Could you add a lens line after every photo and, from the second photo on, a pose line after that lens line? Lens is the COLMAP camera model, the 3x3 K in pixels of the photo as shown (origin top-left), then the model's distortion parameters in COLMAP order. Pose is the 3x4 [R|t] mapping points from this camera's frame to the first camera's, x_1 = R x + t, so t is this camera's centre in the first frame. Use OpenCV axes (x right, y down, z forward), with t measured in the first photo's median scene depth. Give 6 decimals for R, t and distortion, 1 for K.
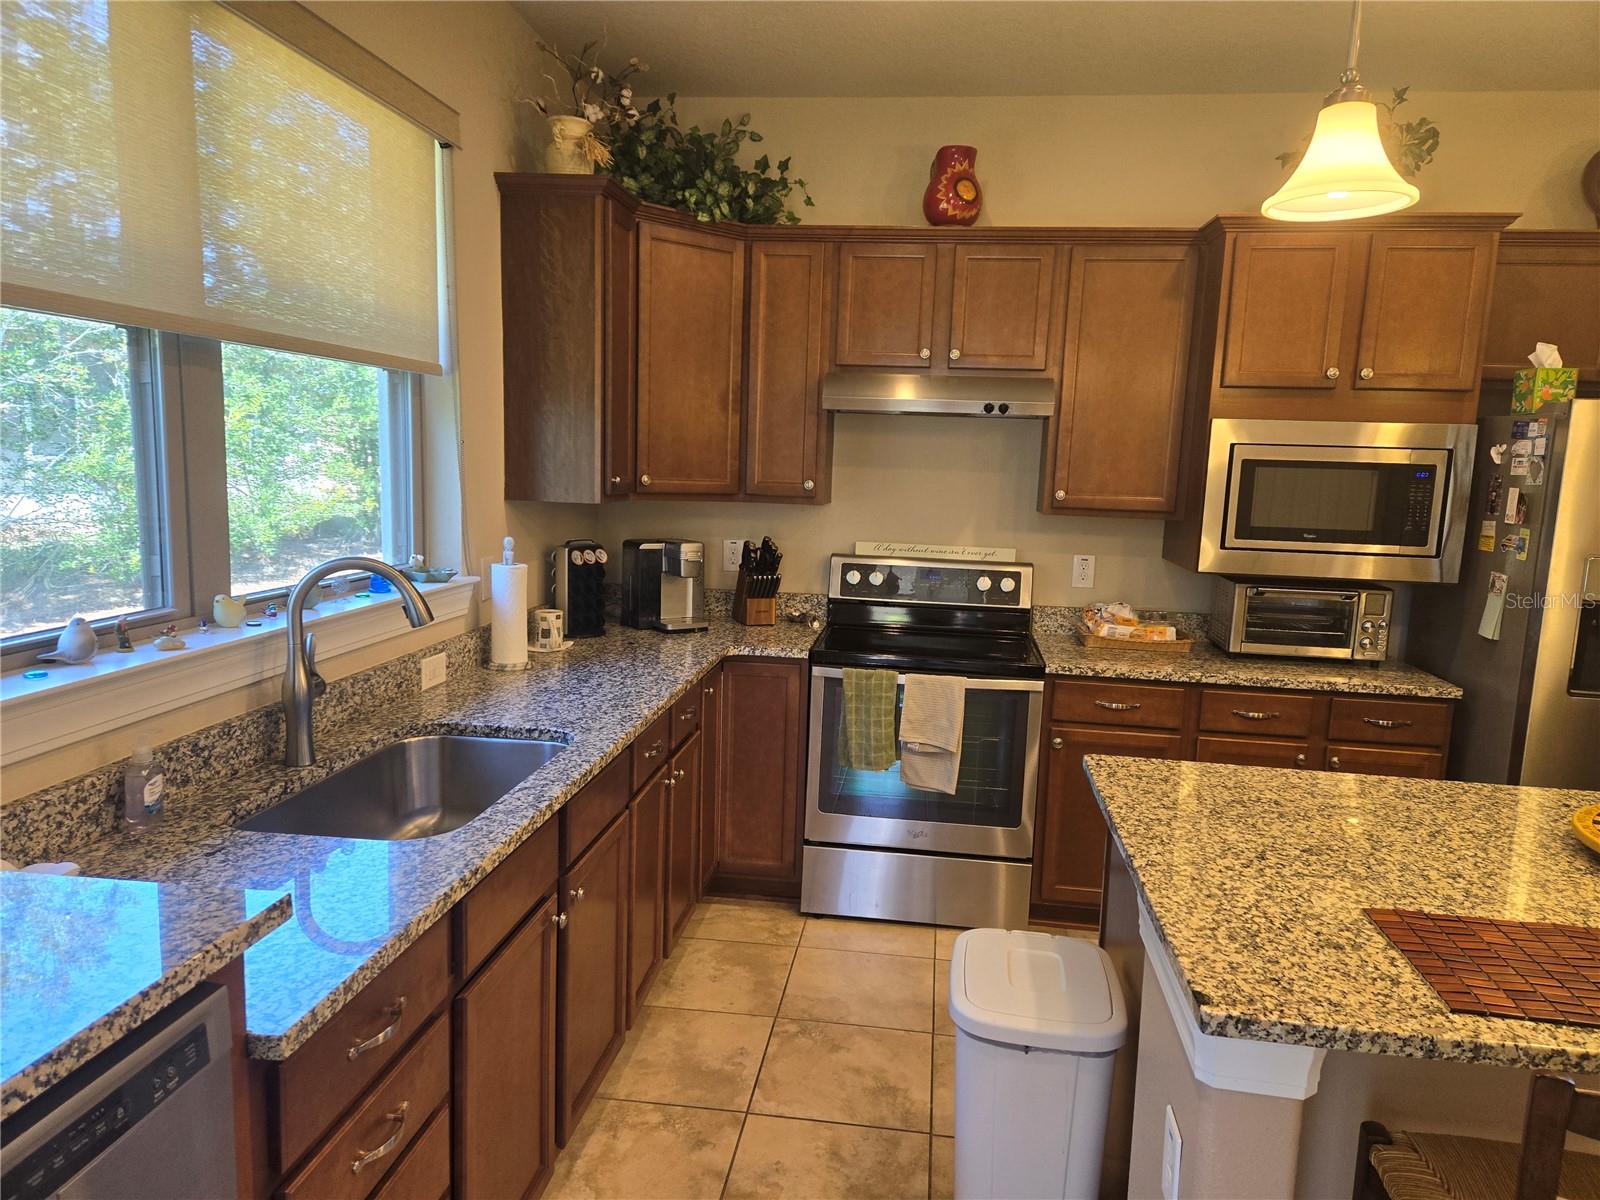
lens RADIAL K [[1074.2, 0, 836.4], [0, 1074.2, 595.4], [0, 0, 1]] dist [0.083416, -0.070302]
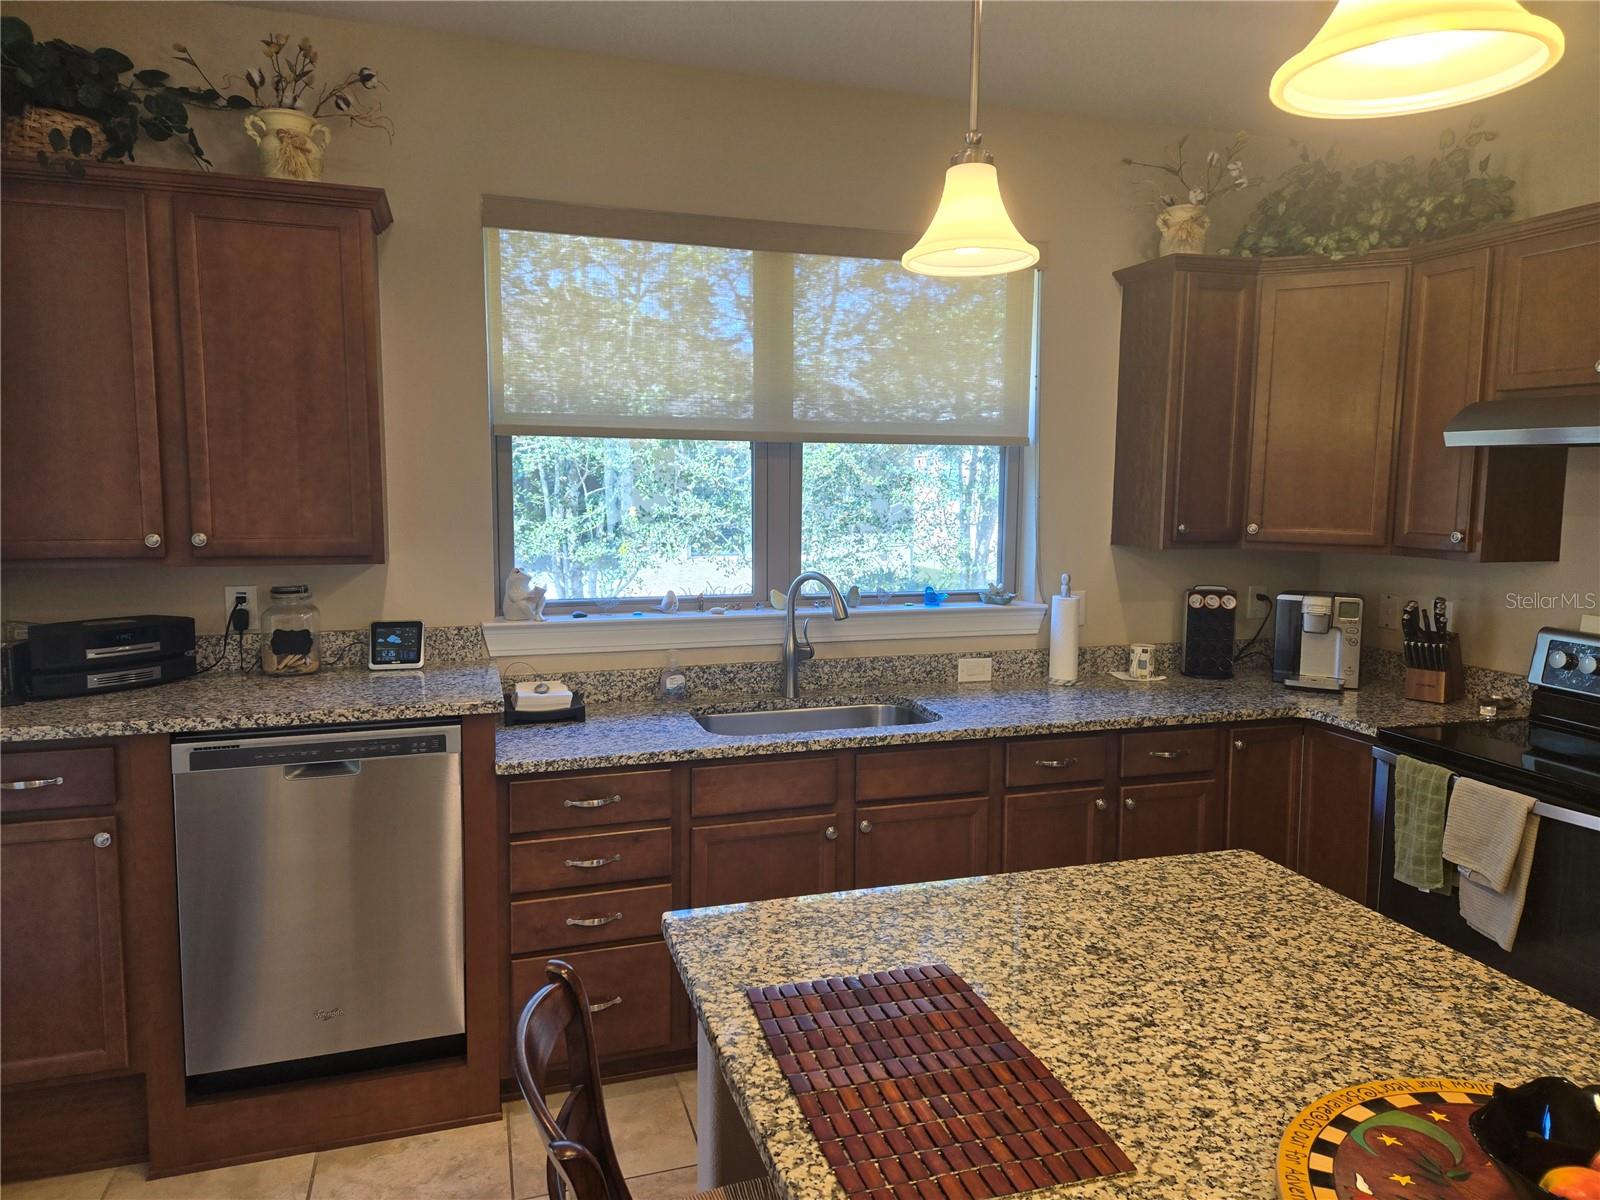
lens RADIAL K [[1074.2, 0, 788.9], [0, 1074.2, 586.4], [0, 0, 1]] dist [0.083416, -0.070302]
pose [[0.401742, 0.062782, -0.913598, 0.615992], [-0.114429, 0.993269, 0.017939, -0.024339], [0.908576, 0.097335, 0.406222, 0.213732]]
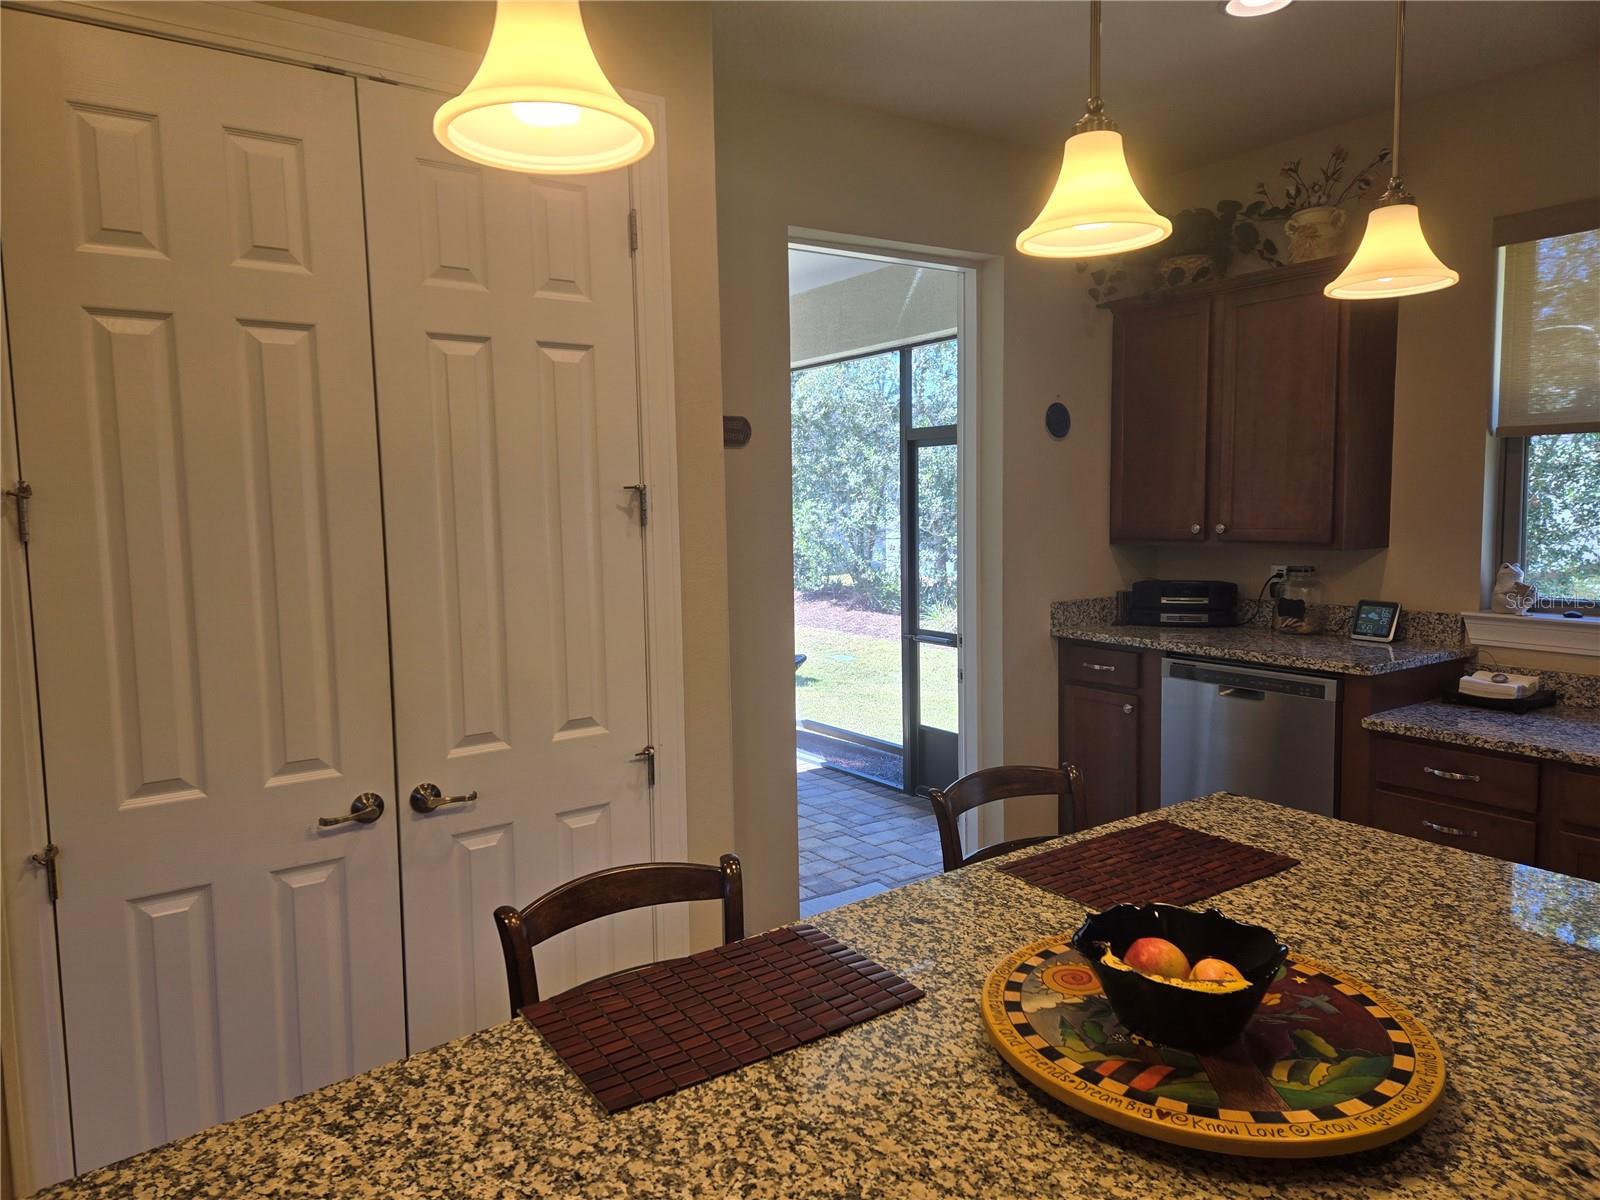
lens RADIAL K [[1074.2, 0, 800.9], [0, 1074.2, 596.5], [0, 0, 1]] dist [0.083416, -0.070302]
pose [[-0.745764, 0.042381, -0.664861, 0.815257], [-0.096615, 0.980544, 0.170875, -0.077657], [0.659167, 0.191668, -0.727160, 0.701045]]
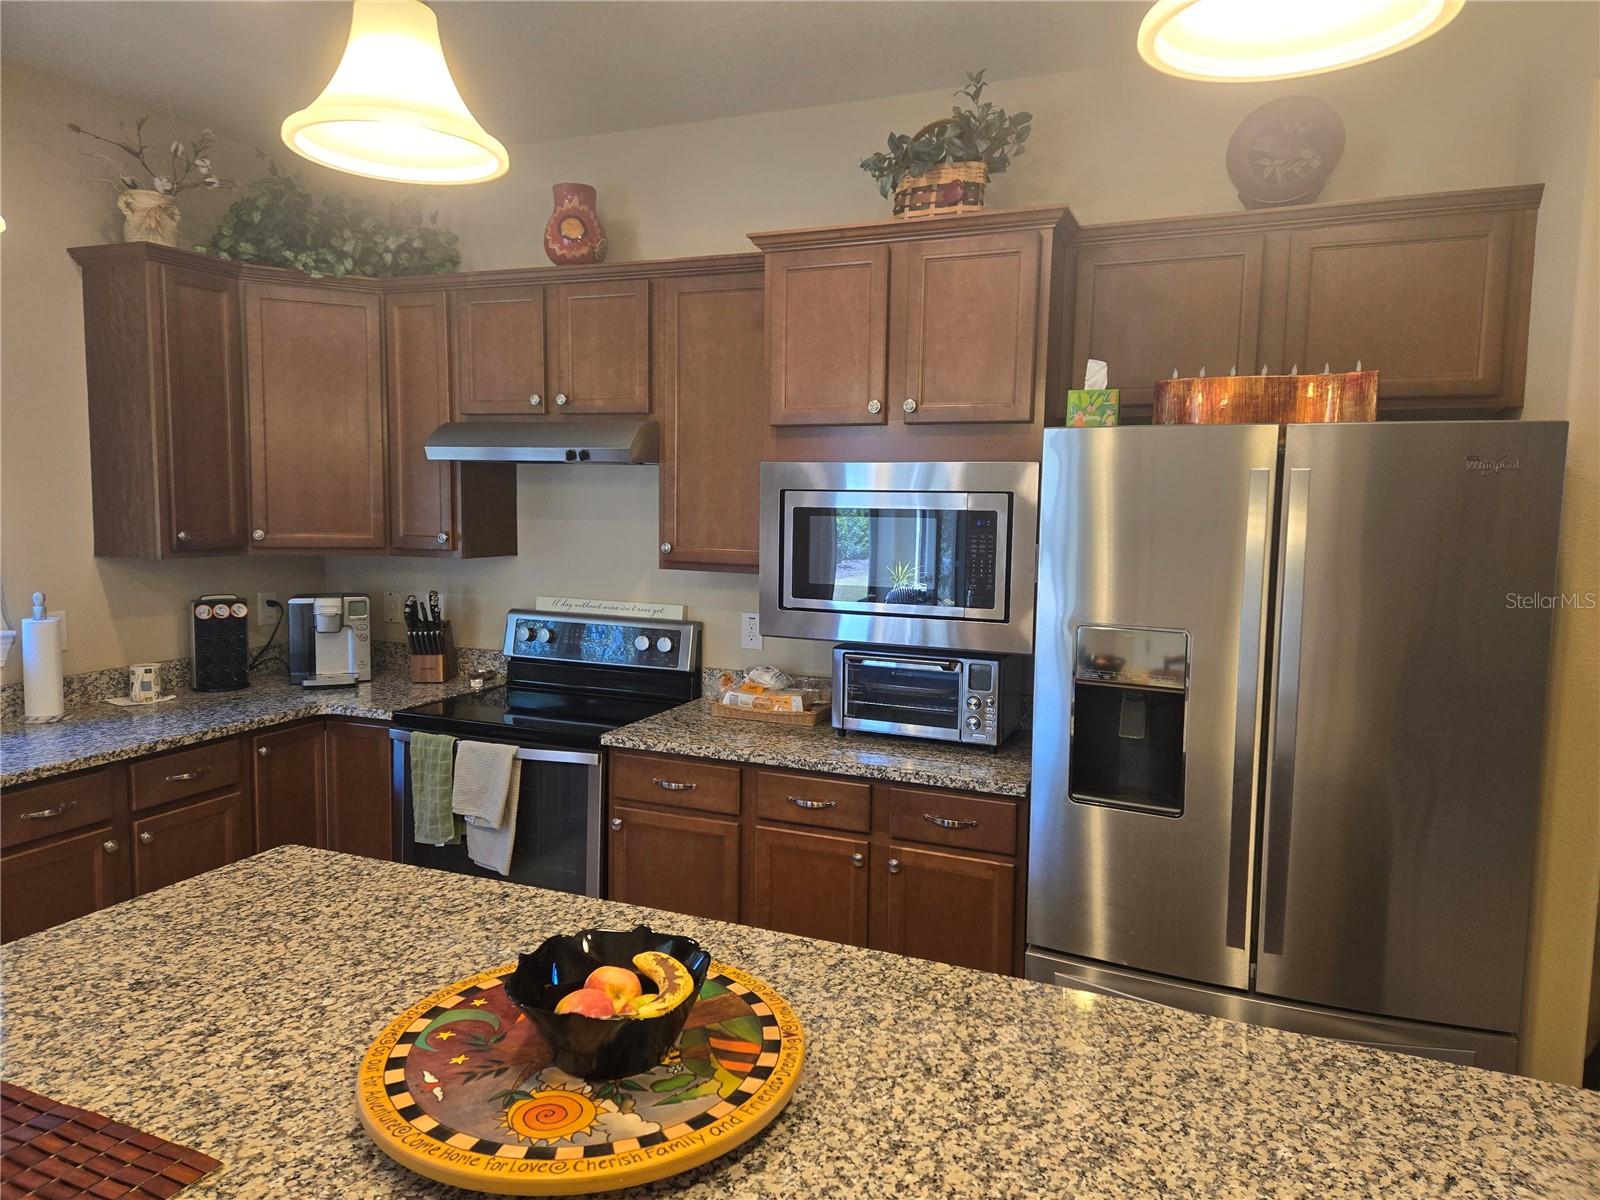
lens RADIAL K [[1074.2, 0, 811.2], [0, 1074.2, 587.2], [0, 0, 1]] dist [0.083416, -0.070302]
pose [[0.962595, 0.003182, -0.270926, 0.629762], [-0.017563, 0.998561, -0.050670, -0.017441], [0.270375, 0.053533, 0.961266, 0.177189]]
